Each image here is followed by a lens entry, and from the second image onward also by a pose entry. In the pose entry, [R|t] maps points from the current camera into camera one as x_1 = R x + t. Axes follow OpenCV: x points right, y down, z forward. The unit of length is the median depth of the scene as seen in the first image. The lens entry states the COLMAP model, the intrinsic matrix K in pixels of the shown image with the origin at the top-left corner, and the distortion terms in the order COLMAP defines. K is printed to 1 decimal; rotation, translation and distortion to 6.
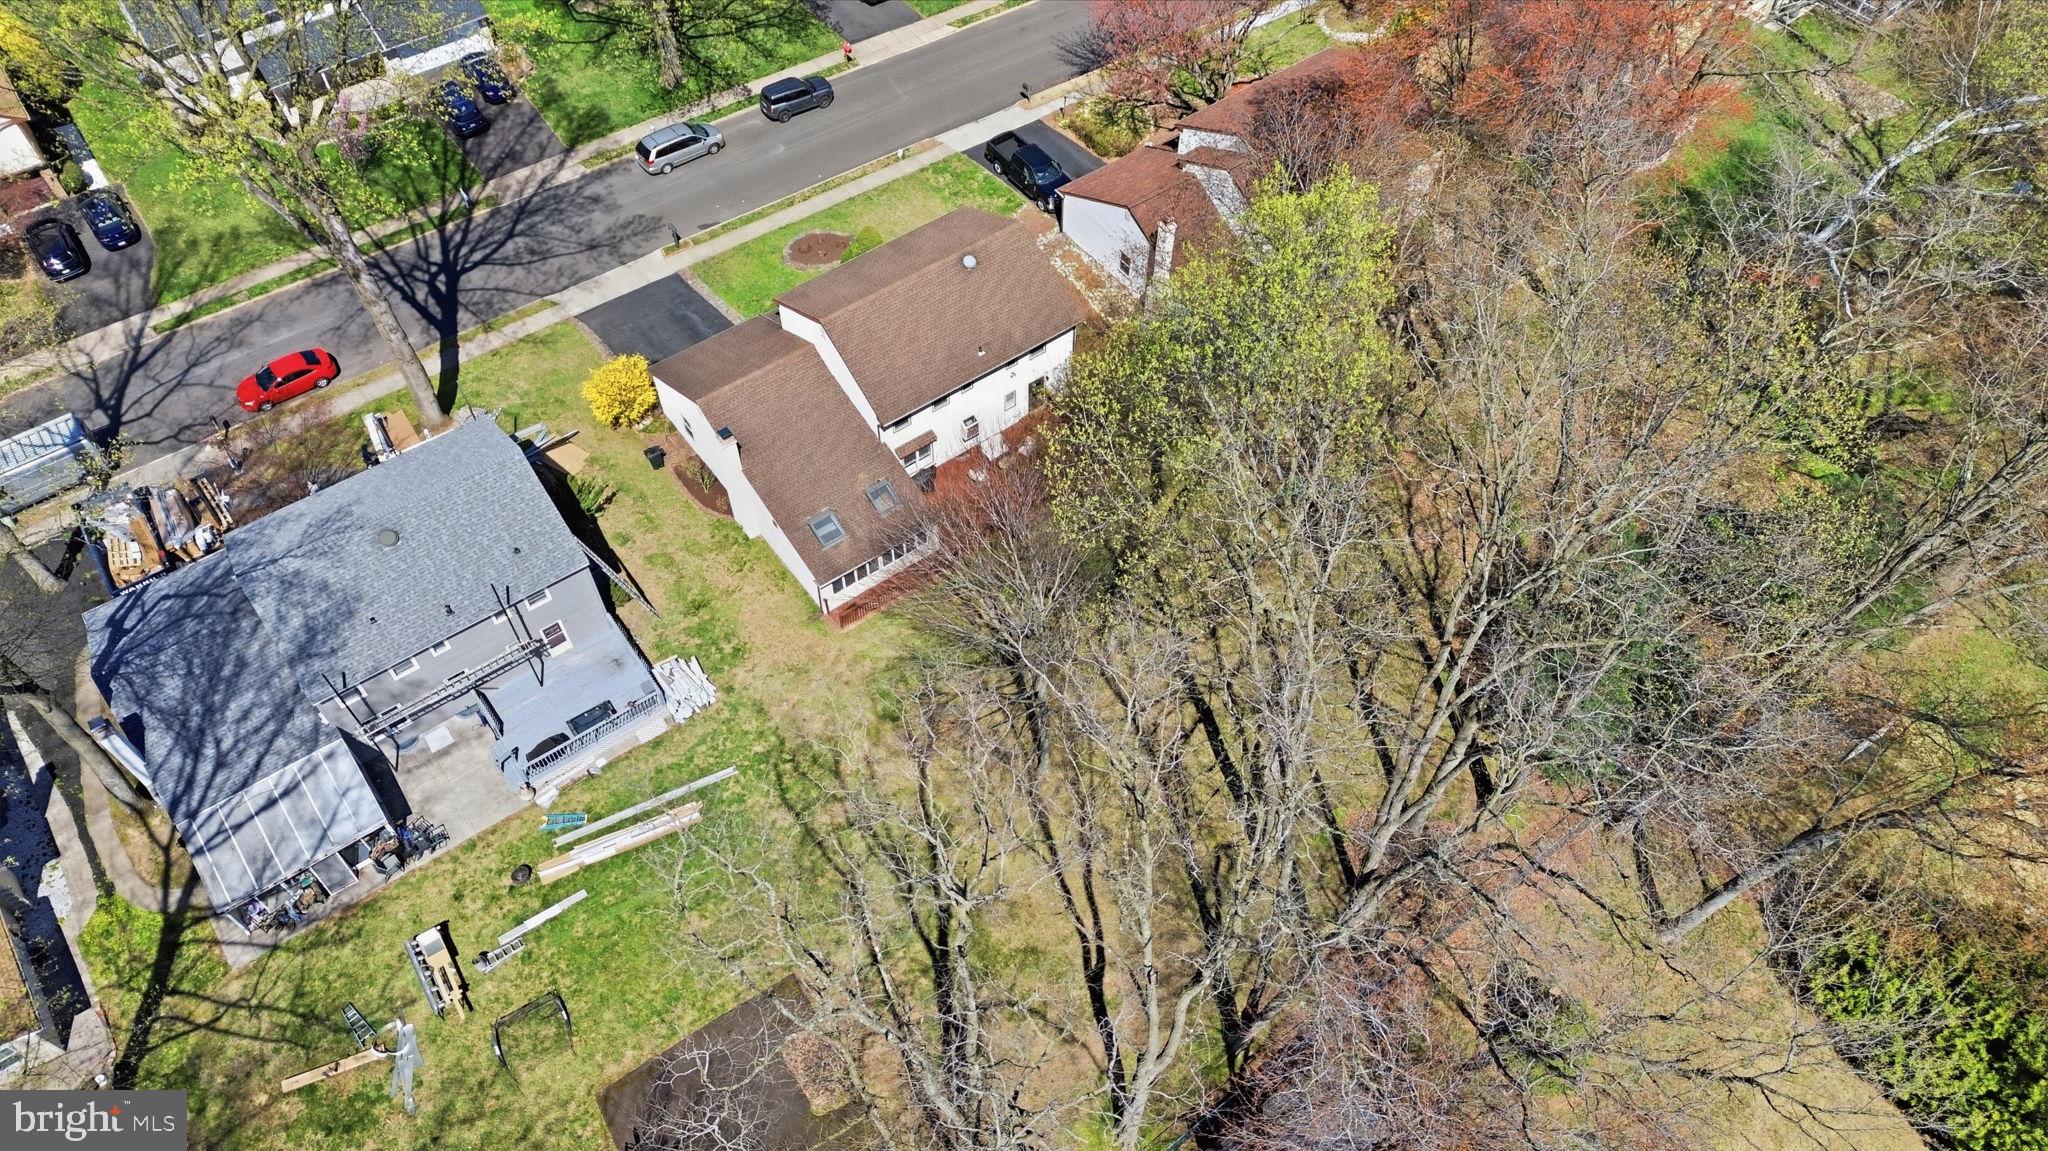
lens RADIAL K [[1446.6, 0, 1033.3], [0, 1446.6, 583.7], [0, 0, 1]] dist [0.088469, -0.097846]
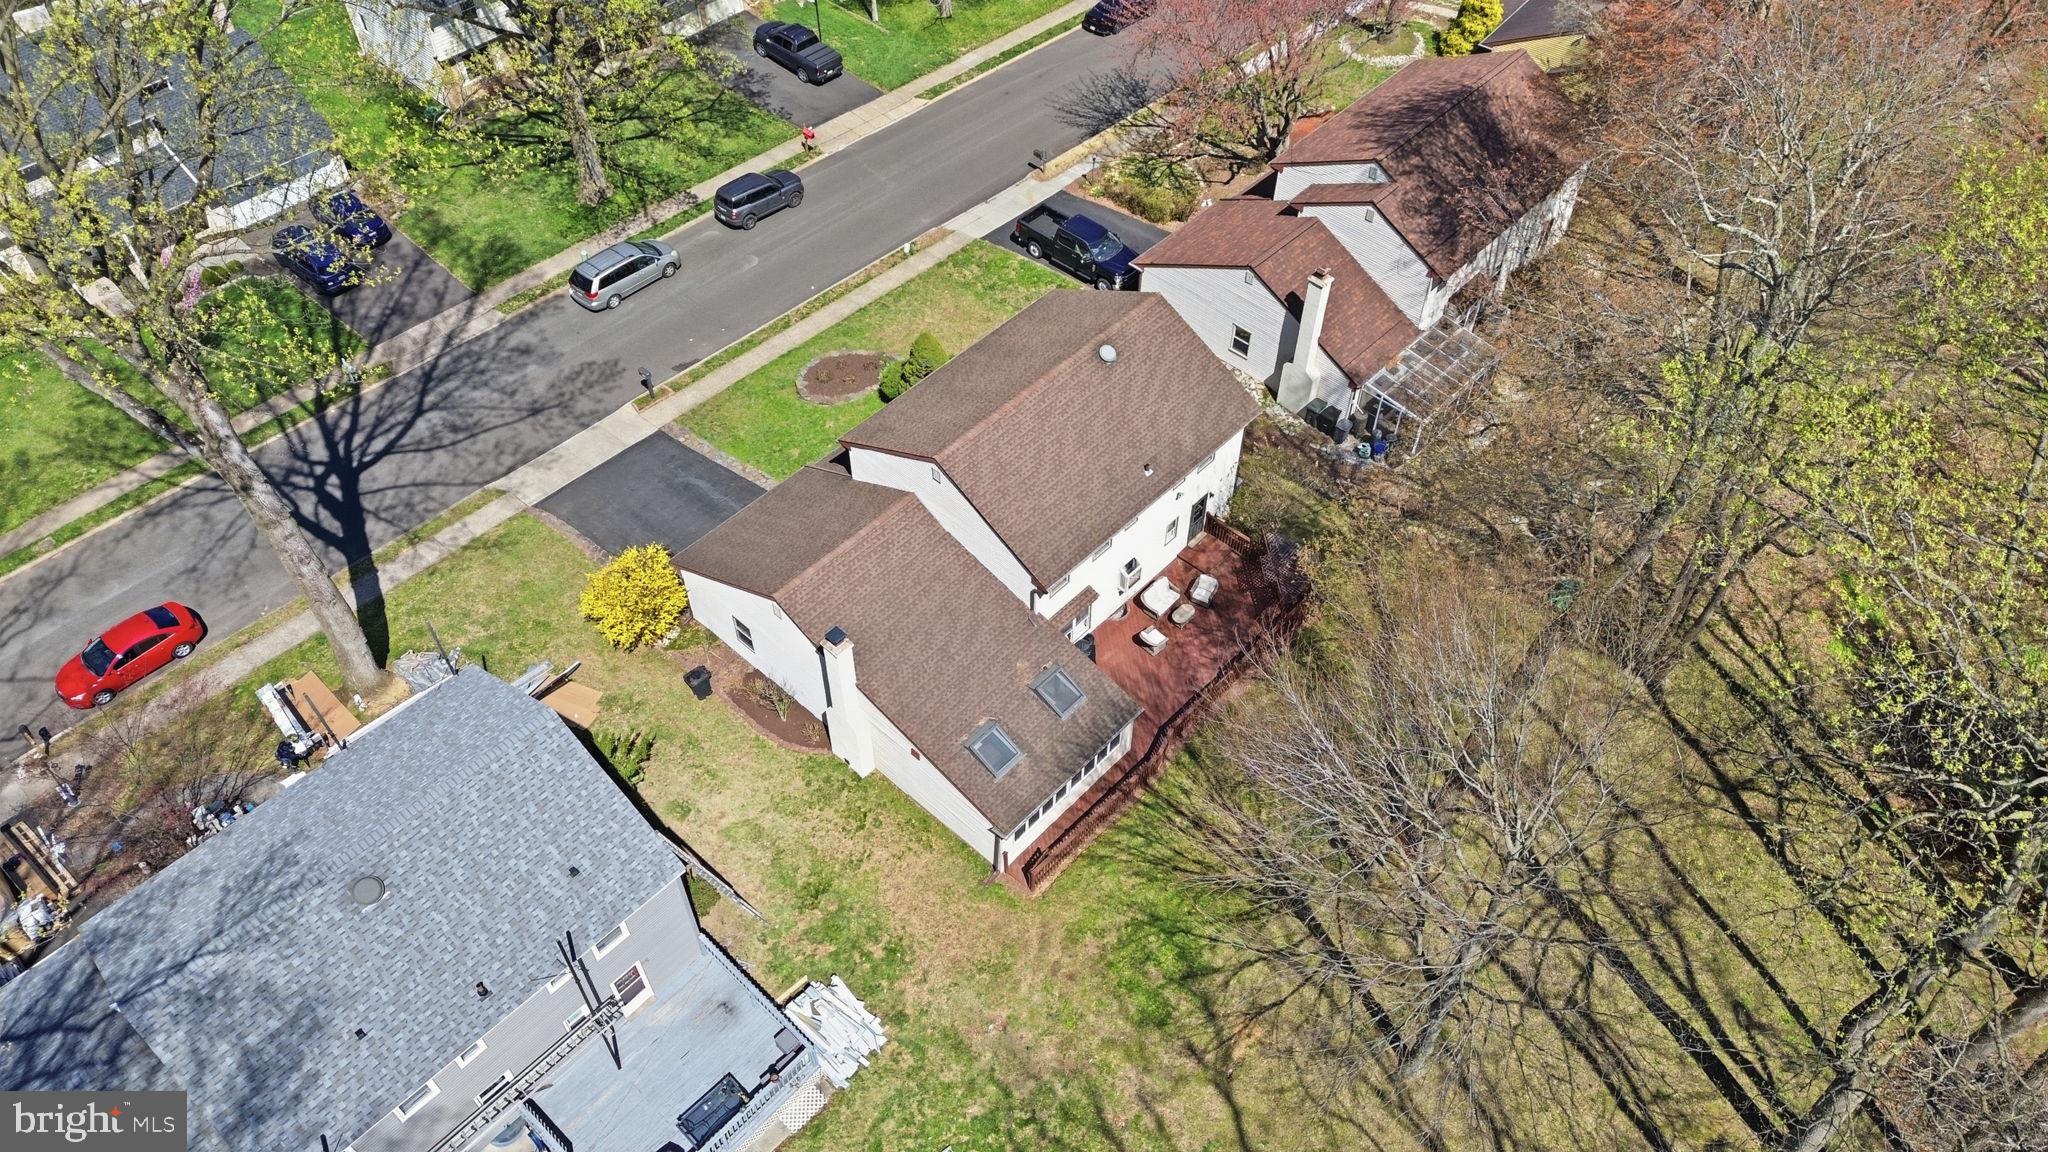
lens RADIAL K [[1446.6, 0, 1033.3], [0, 1446.6, 584.2], [0, 0, 1]] dist [0.088469, -0.097846]
pose [[0.981666, -0.145333, 0.123327, -0.160420], [0.155450, 0.984857, -0.076763, -0.048559], [-0.110303, 0.094526, 0.989393, 0.249744]]
